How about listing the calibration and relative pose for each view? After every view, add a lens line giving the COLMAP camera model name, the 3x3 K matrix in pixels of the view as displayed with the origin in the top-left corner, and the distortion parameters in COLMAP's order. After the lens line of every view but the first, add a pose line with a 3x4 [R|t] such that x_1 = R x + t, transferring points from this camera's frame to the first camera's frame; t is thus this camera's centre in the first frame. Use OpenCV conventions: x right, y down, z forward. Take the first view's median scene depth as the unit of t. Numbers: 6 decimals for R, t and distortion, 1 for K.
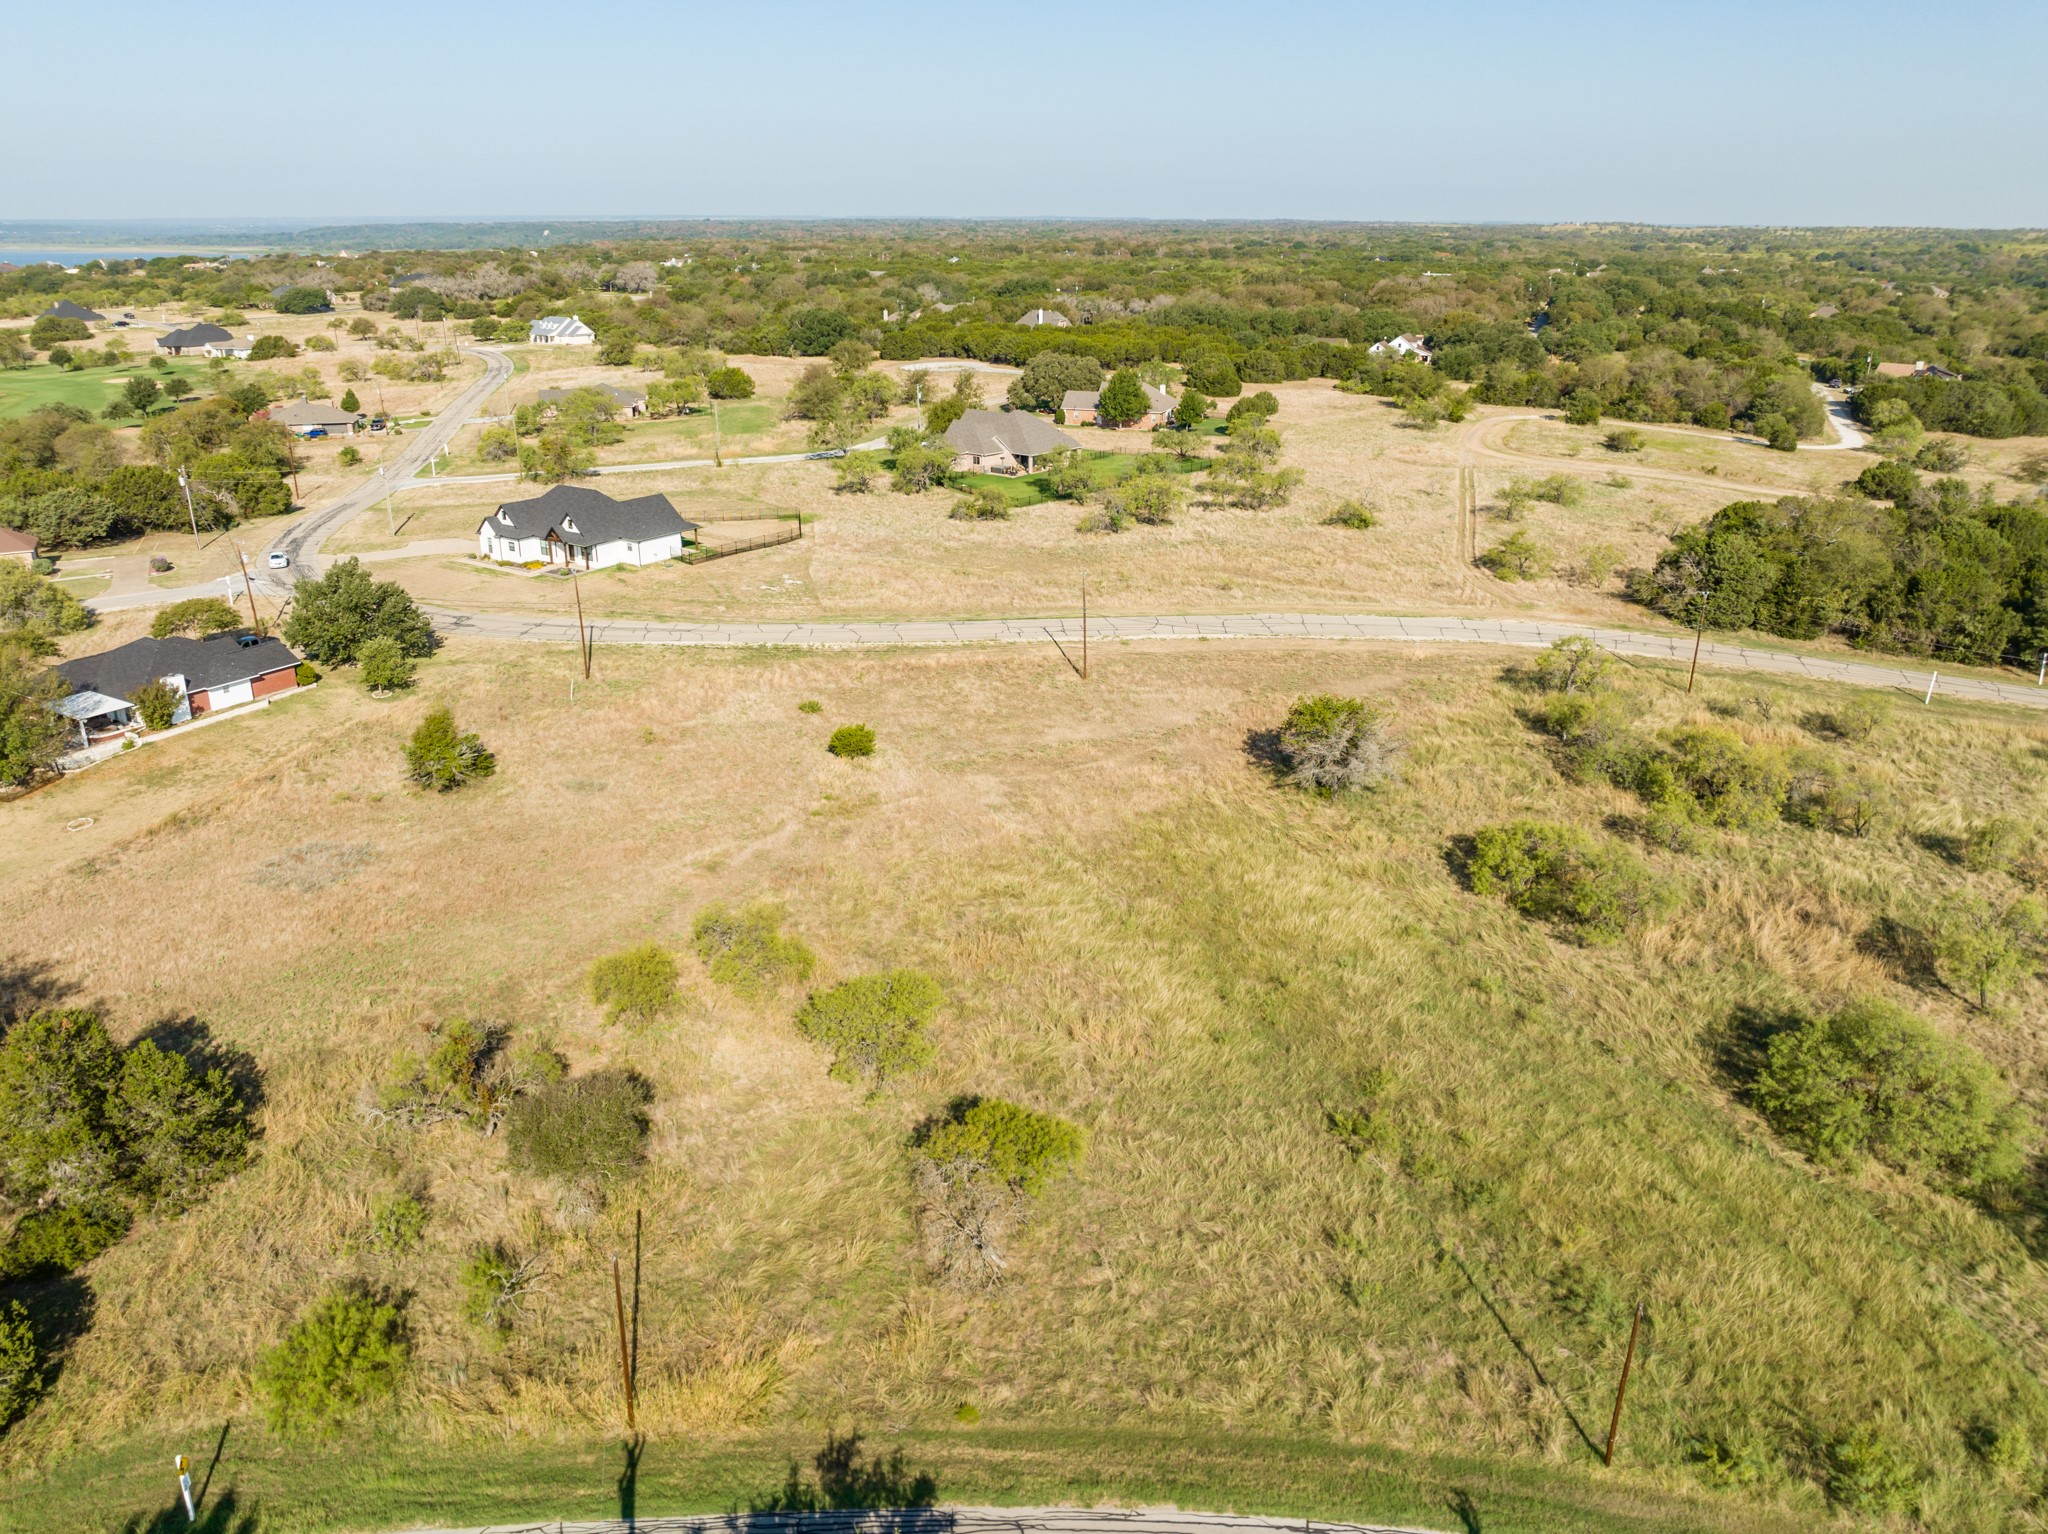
lens RADIAL K [[1456.4, 0, 1024.0], [0, 1456.4, 767.0], [0, 0, 1]] dist [-0.024237, -0.030148]
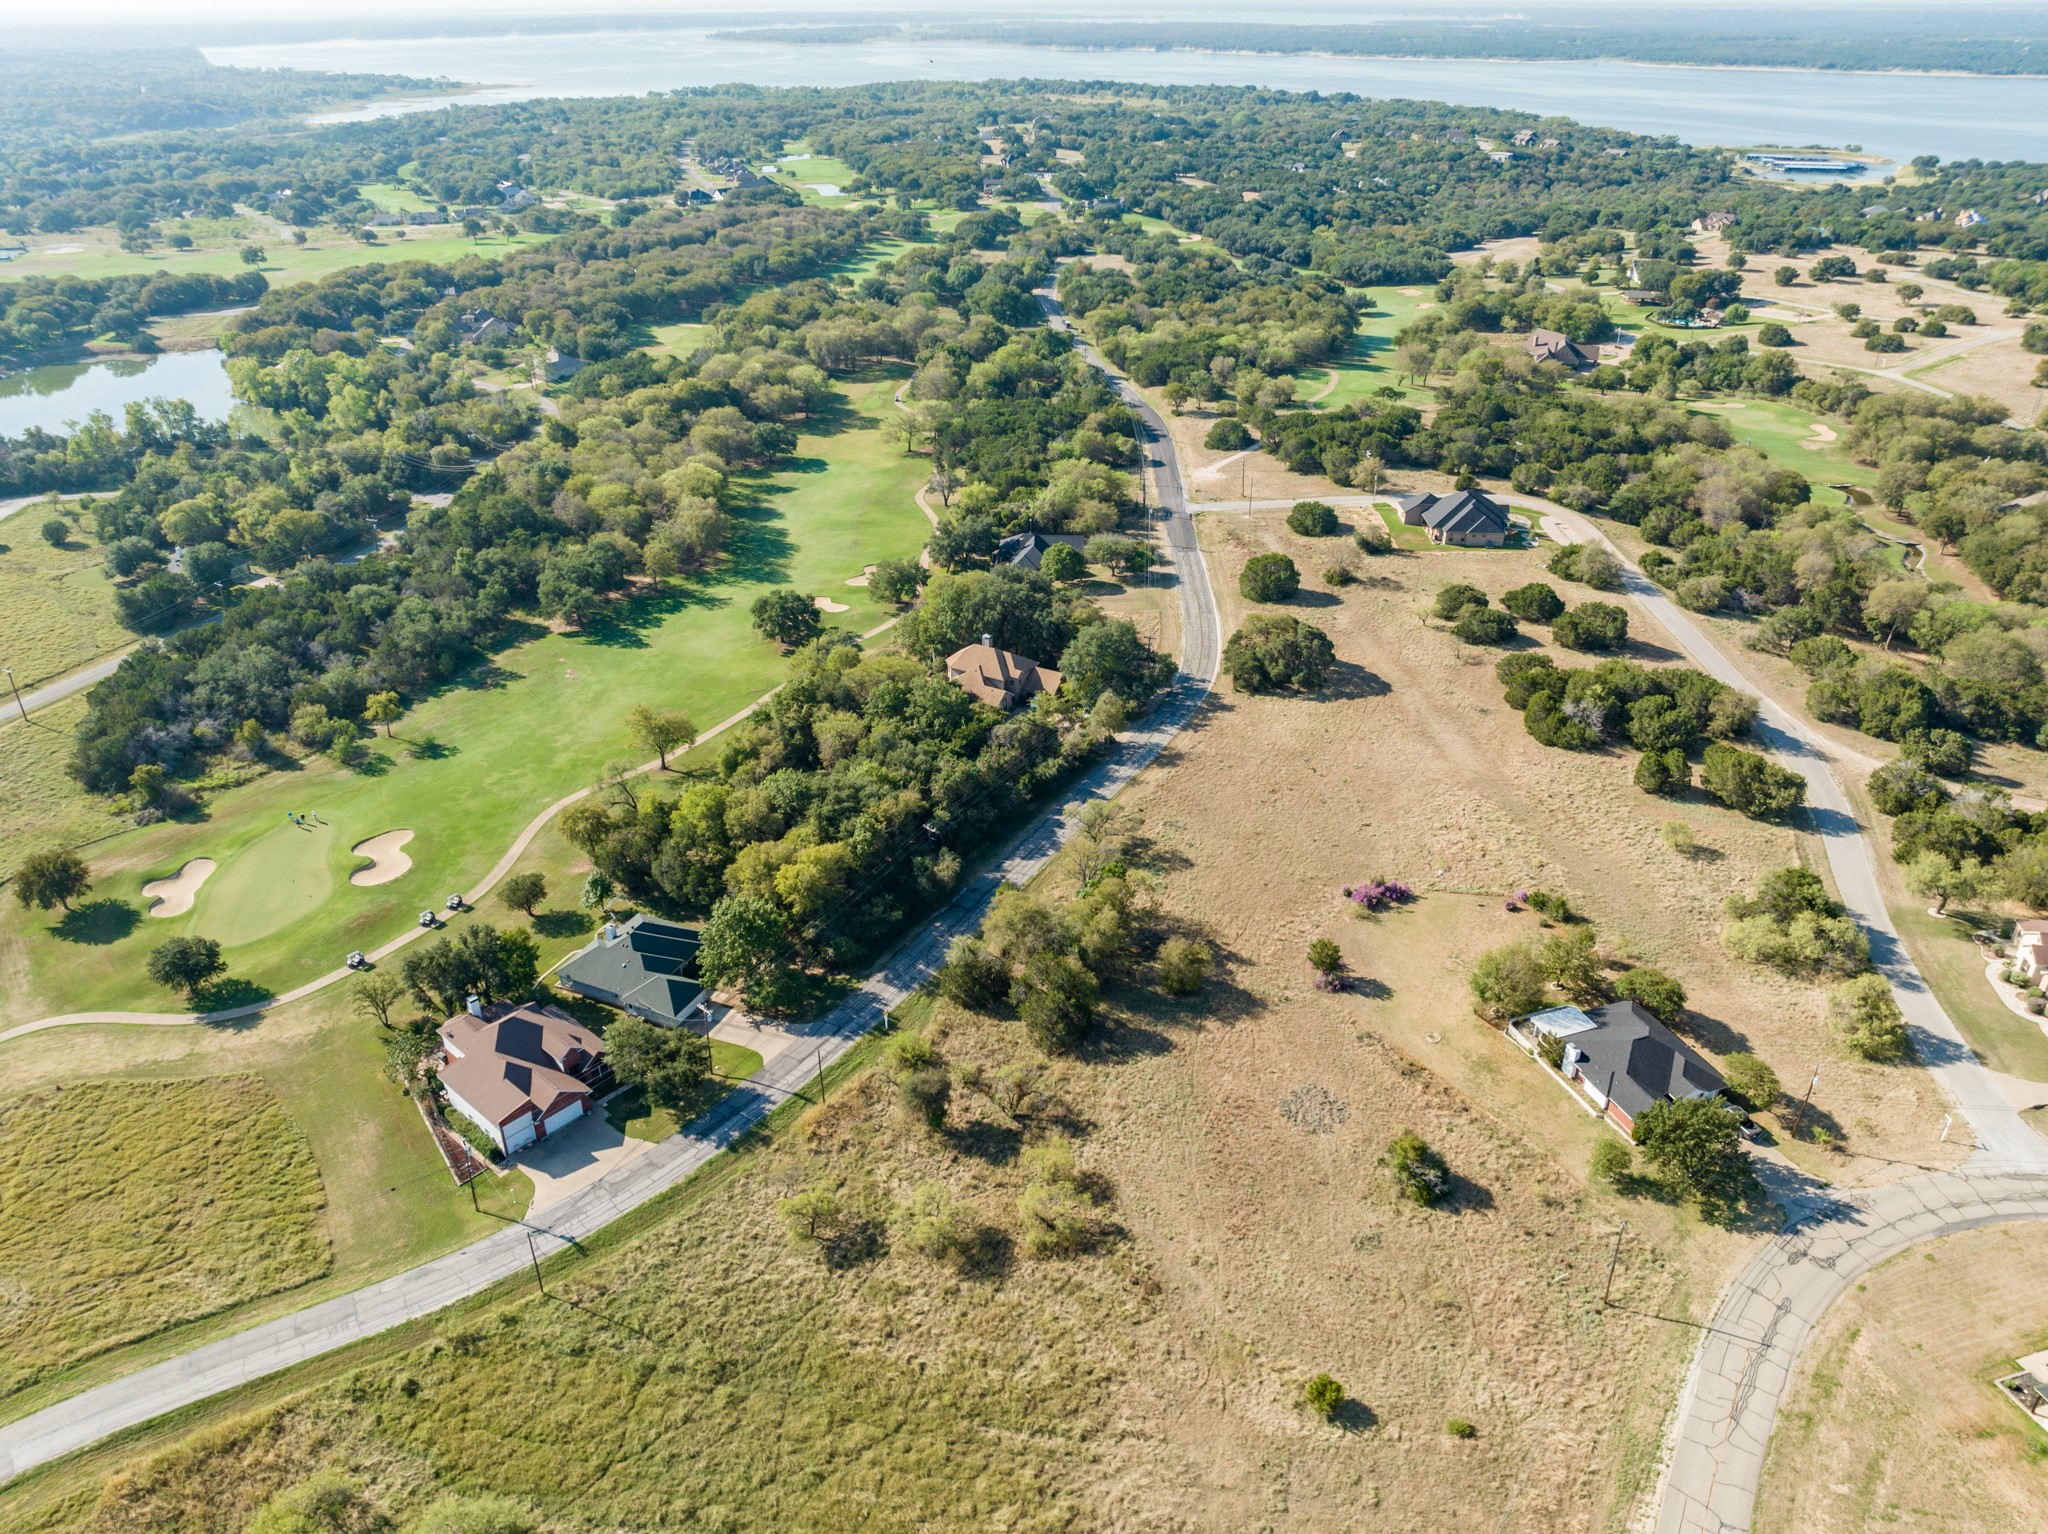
lens RADIAL K [[1456.4, 0, 1024.0], [0, 1456.4, 767.0], [0, 0, 1]] dist [-0.024237, -0.030148]
pose [[-0.636386, 0.369144, -0.677308, 0.507144], [-0.271640, 0.714565, 0.644677, -0.853711], [0.721959, 0.594247, -0.354465, 0.791074]]
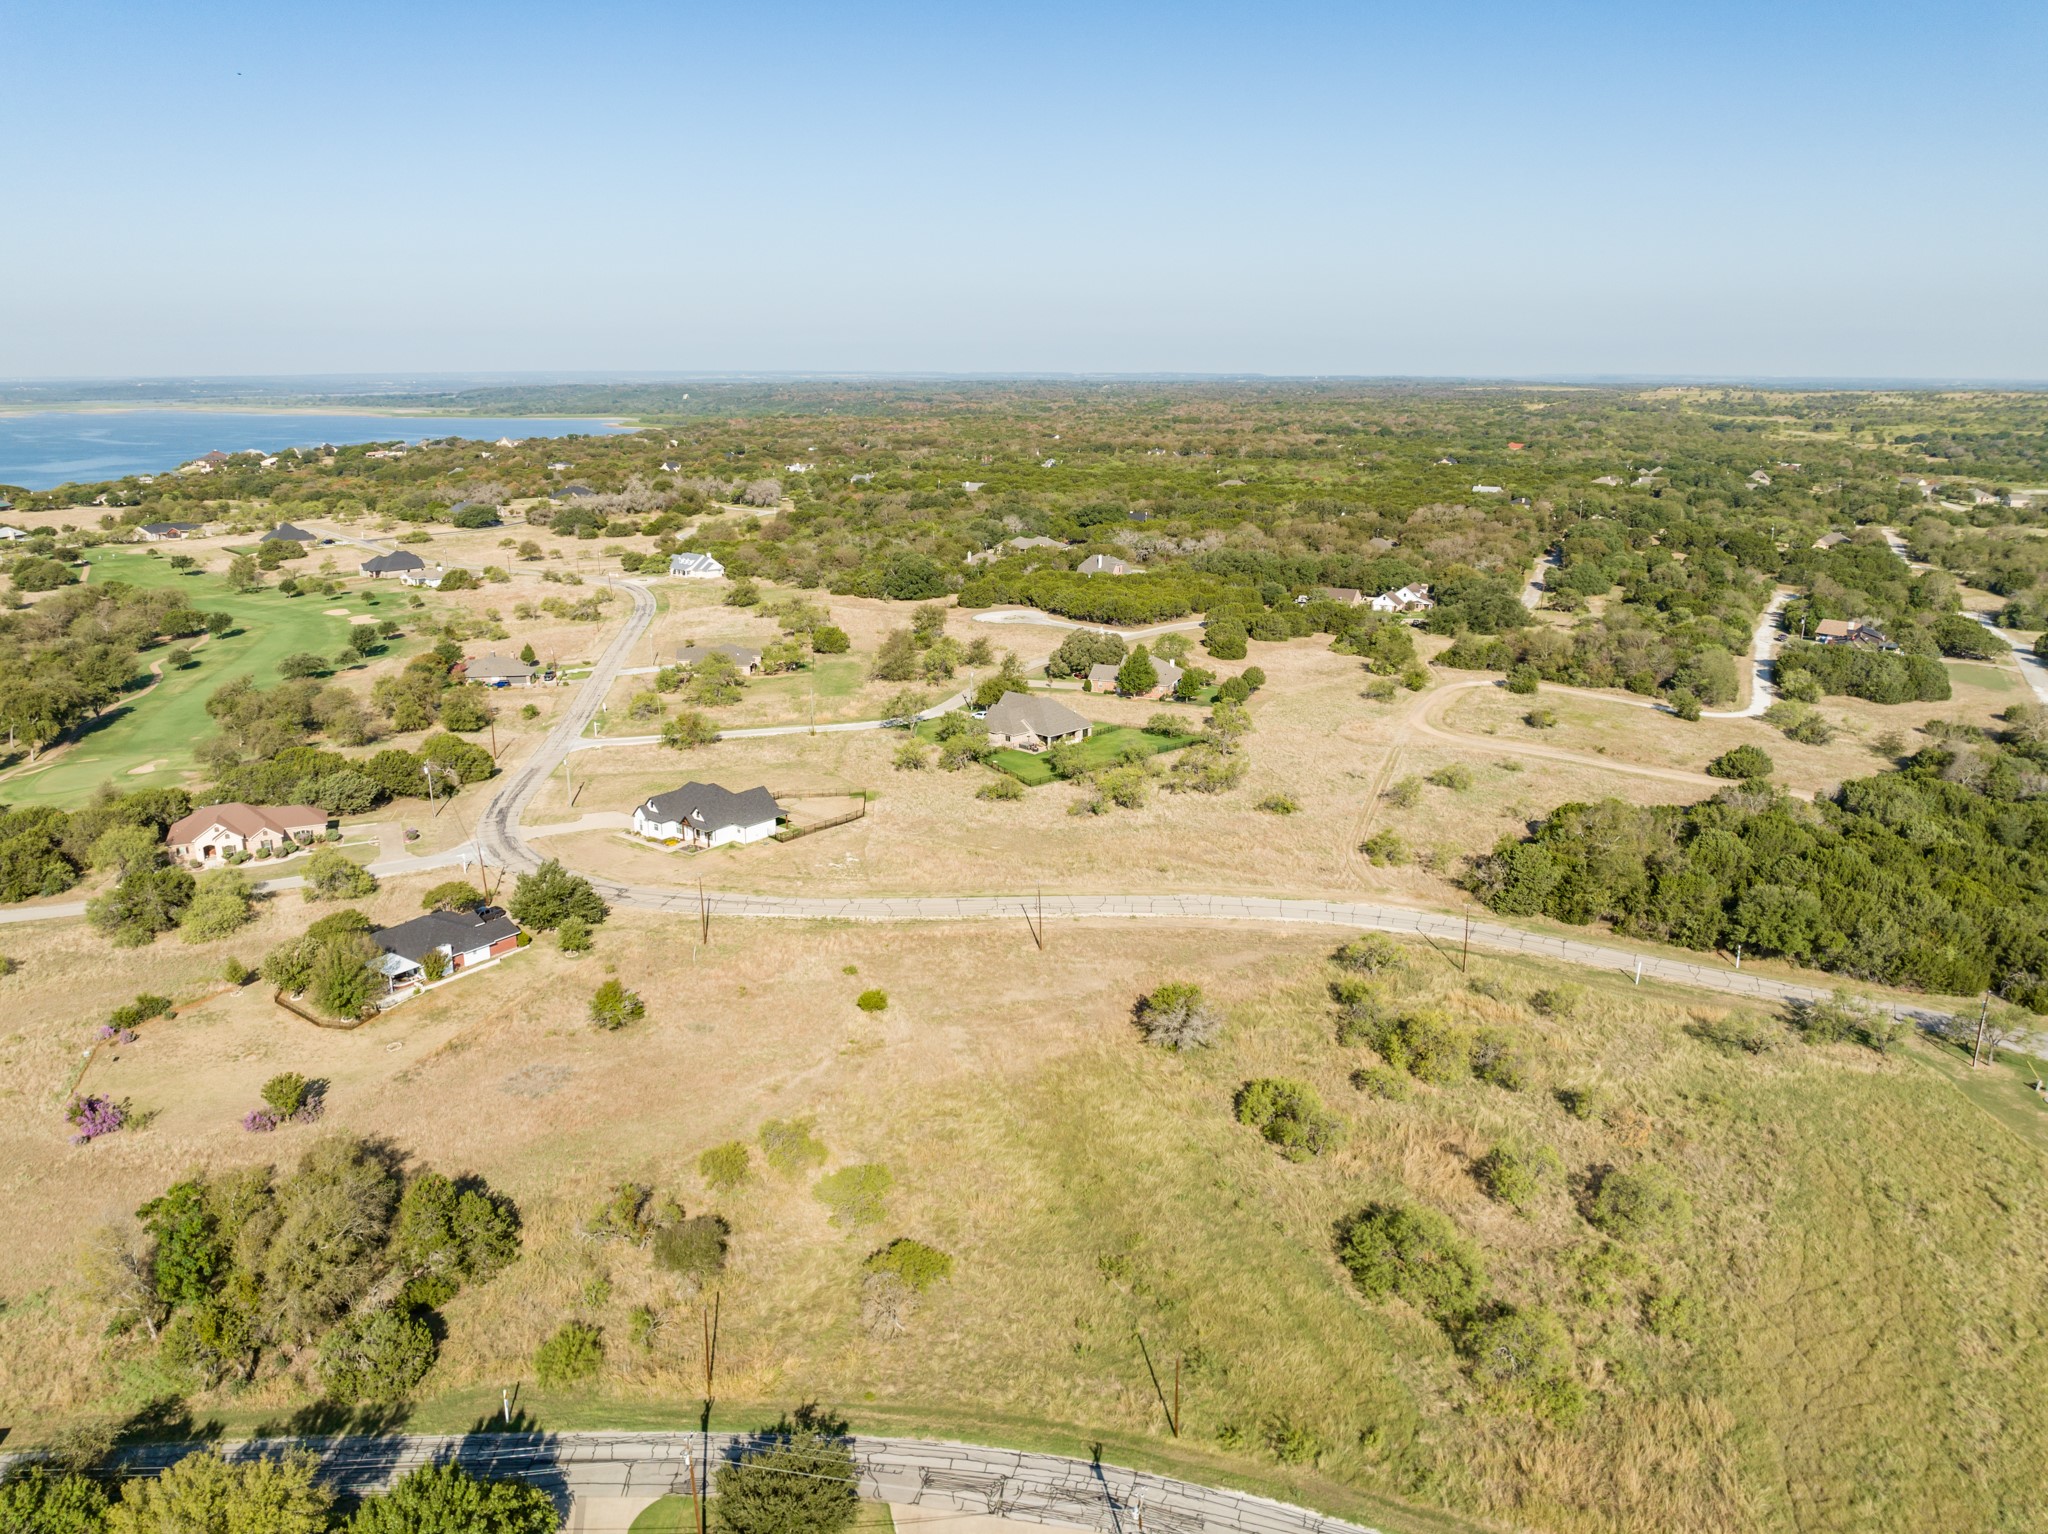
lens RADIAL K [[1456.4, 0, 1024.0], [0, 1456.4, 767.0], [0, 0, 1]] dist [-0.024237, -0.030148]
pose [[0.996879, 0.017312, -0.077028, 0.130935], [-0.024522, 0.995302, -0.093664, -0.103658], [0.075044, 0.095260, 0.992620, -0.450664]]
